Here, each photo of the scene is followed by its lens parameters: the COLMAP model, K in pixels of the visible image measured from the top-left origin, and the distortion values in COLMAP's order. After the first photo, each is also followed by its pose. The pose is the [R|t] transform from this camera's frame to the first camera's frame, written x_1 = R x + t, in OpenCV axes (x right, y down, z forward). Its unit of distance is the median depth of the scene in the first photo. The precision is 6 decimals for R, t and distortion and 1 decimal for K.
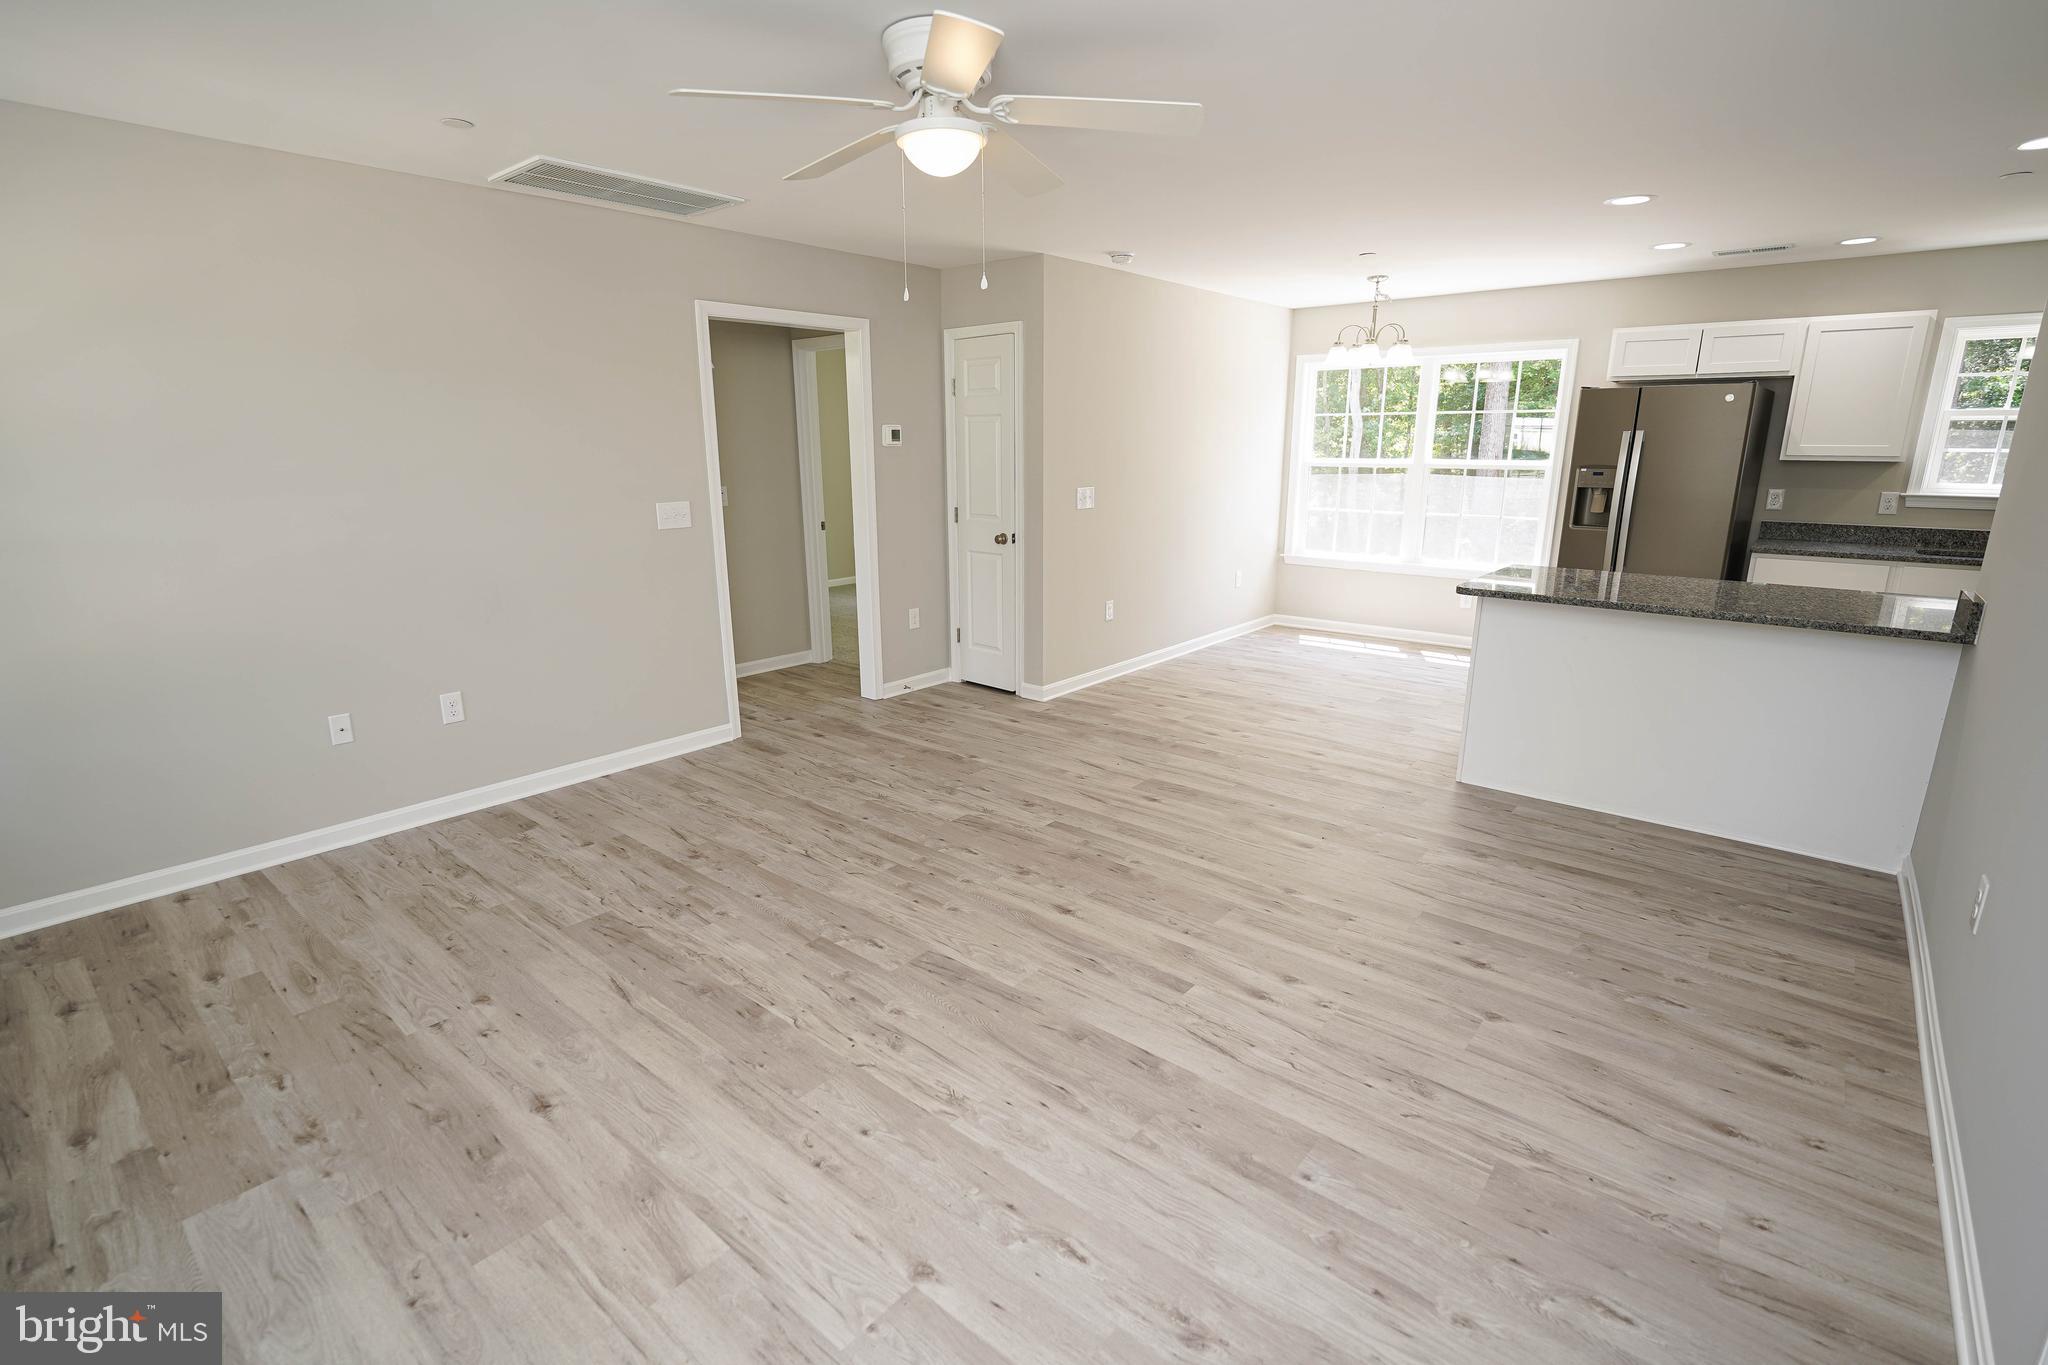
lens RADIAL K [[927.1, 0, 1024.0], [0, 927.1, 682.5], [0, 0, 1]] dist [-0.010769, -0.000433]
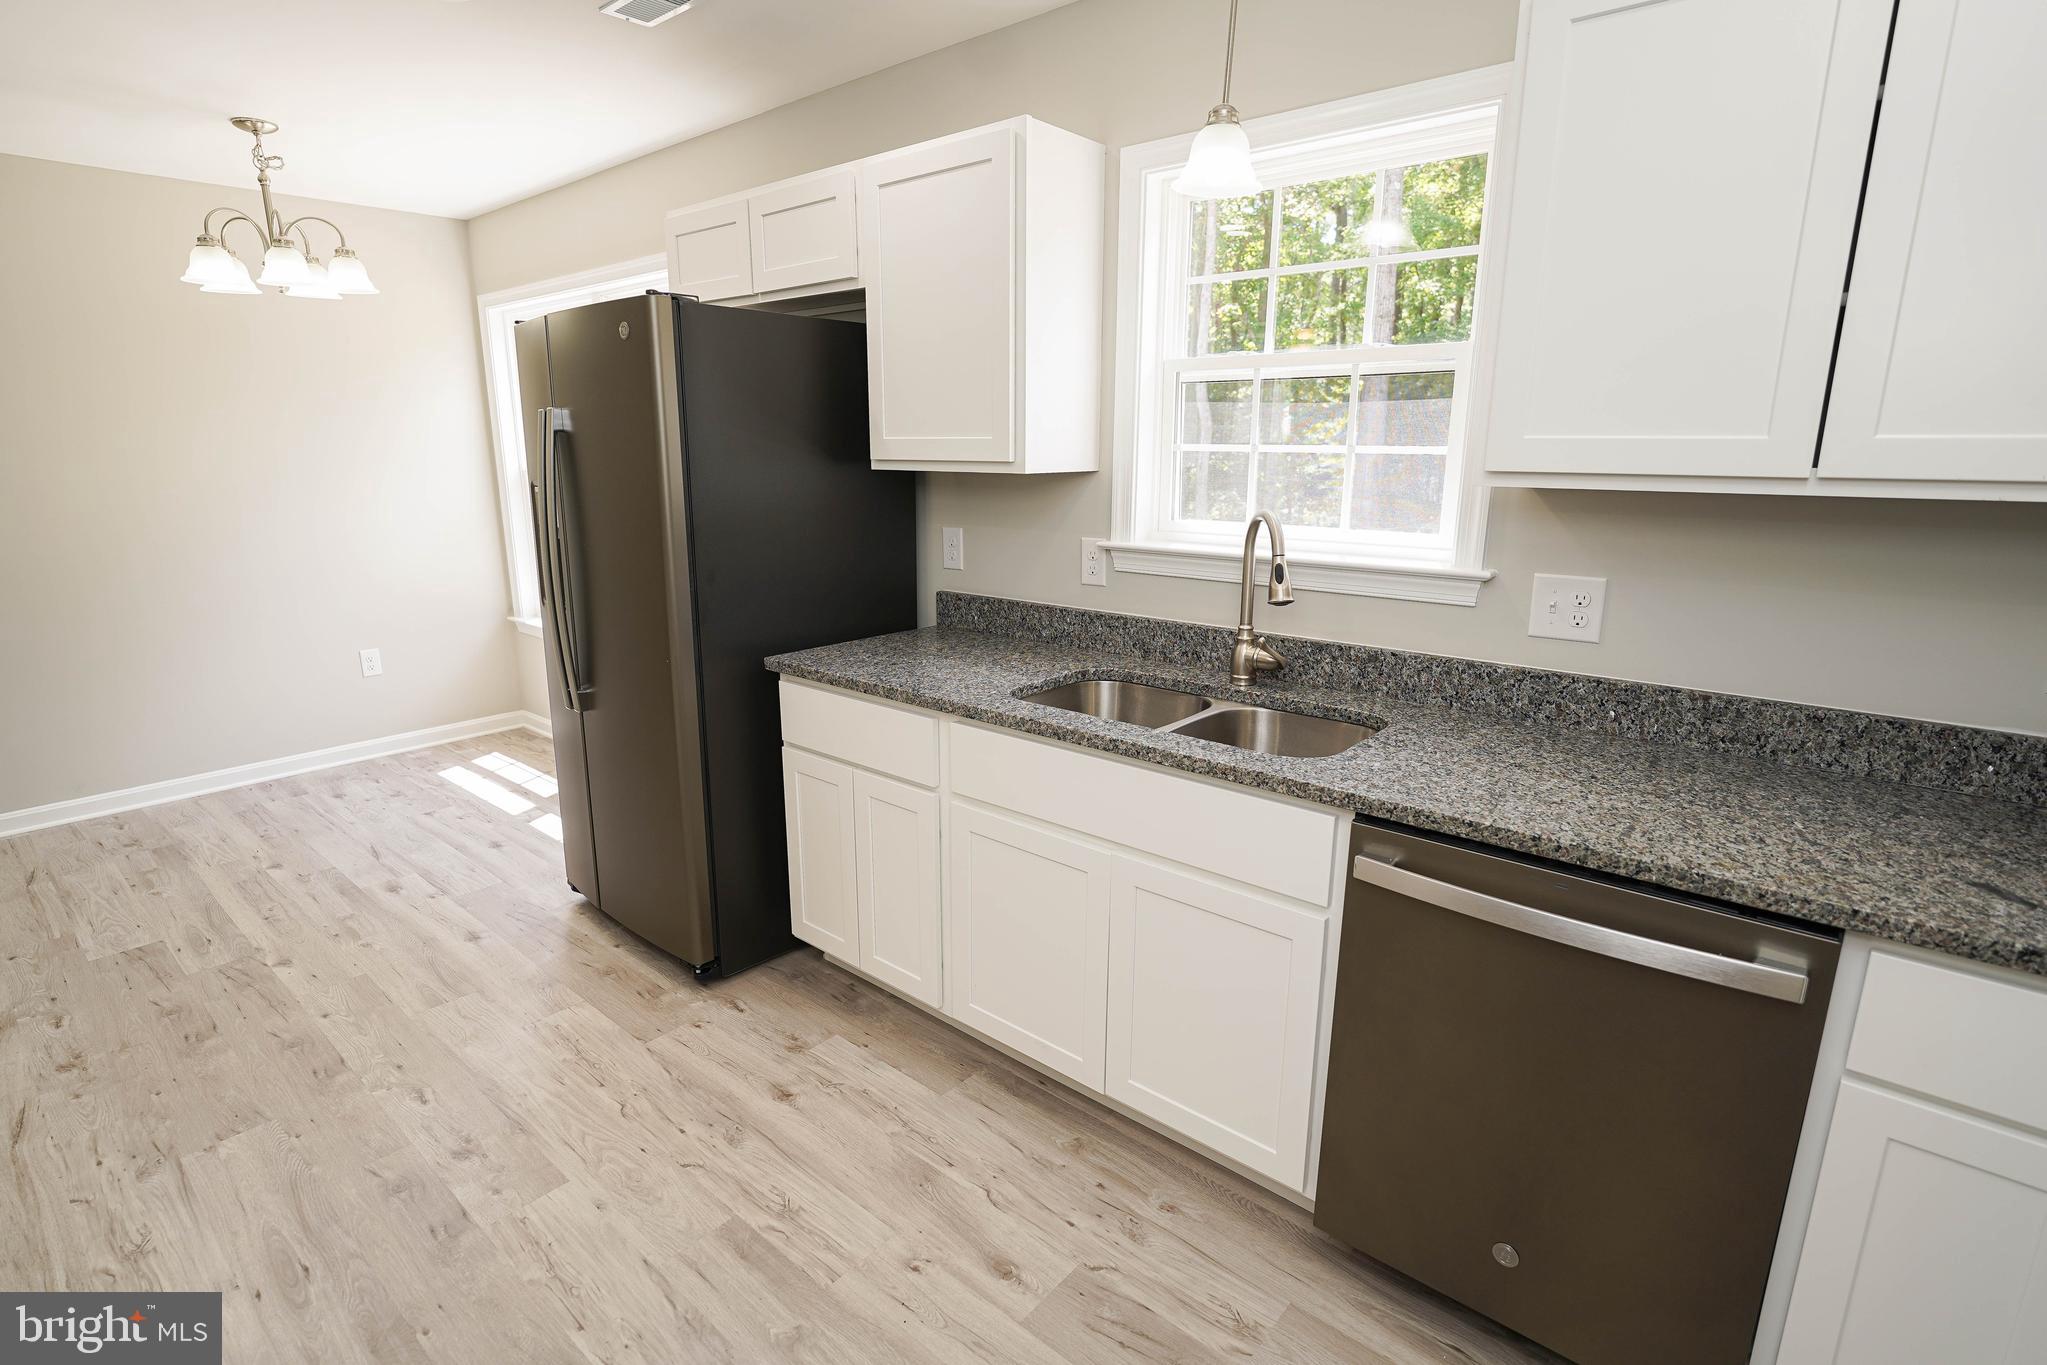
lens RADIAL K [[999.6, 0, 1010.2], [0, 999.6, 675.8], [0, 0, 1]] dist [-0.014132, -0.000167]
pose [[0.999935, 0.006557, -0.009341, 1.380068], [-0.006783, 0.999679, -0.024423, -0.190992], [0.009178, 0.024485, 0.999658, 0.755400]]
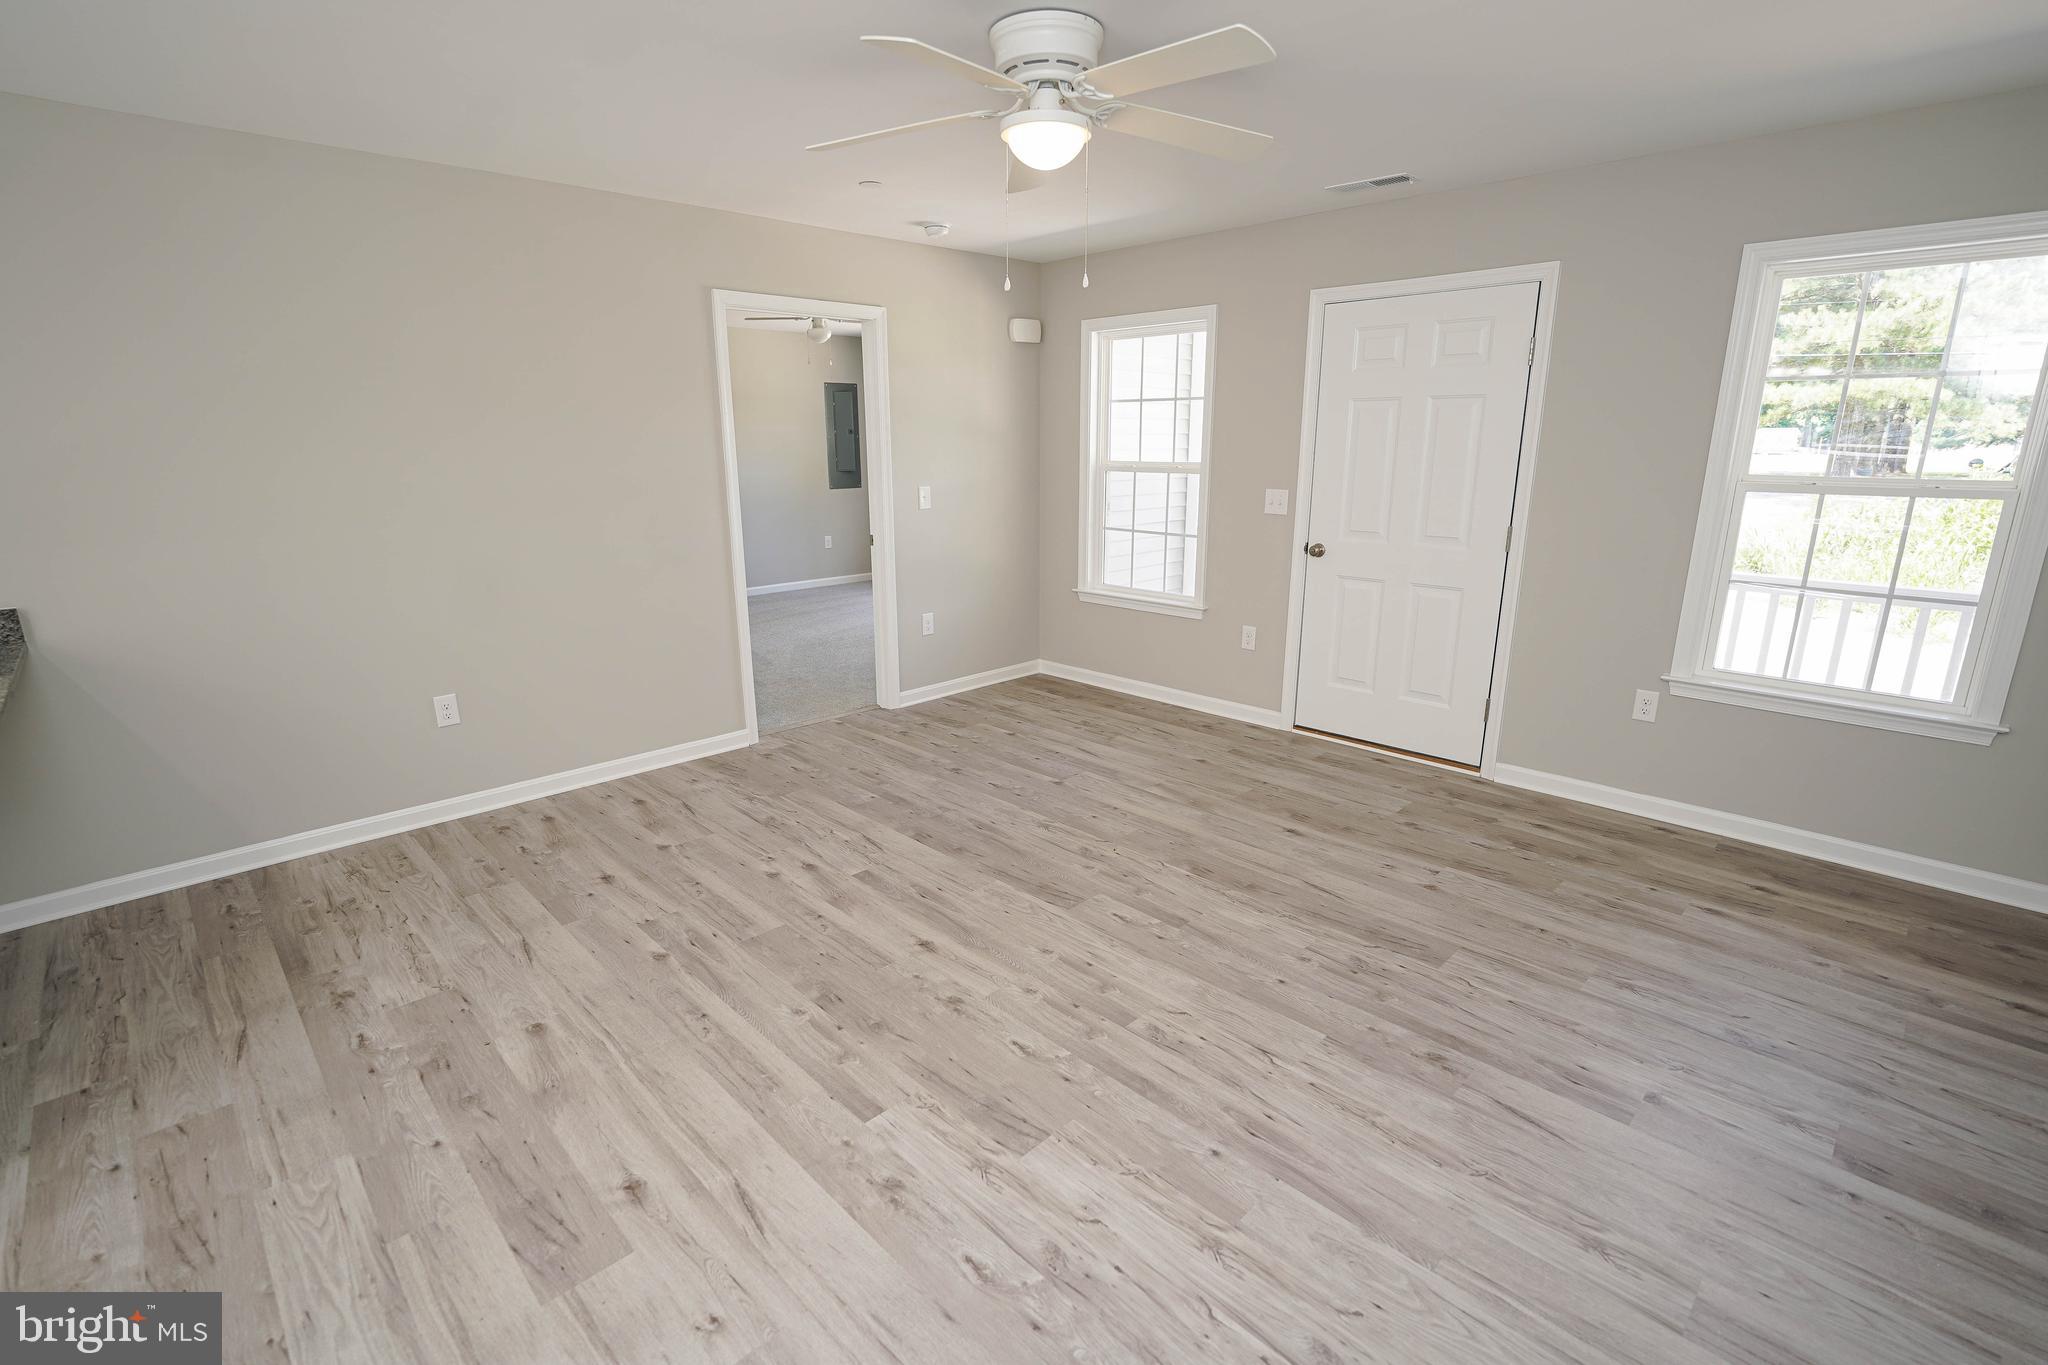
lens RADIAL K [[938.6, 0, 1024.0], [0, 938.6, 682.5], [0, 0, 1]] dist [-0.015649, 0.000342]
pose [[-0.995688, -0.014042, 0.091691, -0.118998], [0.032689, 0.871947, 0.488507, -0.382710], [-0.086810, 0.489399, -0.867729, 1.473768]]
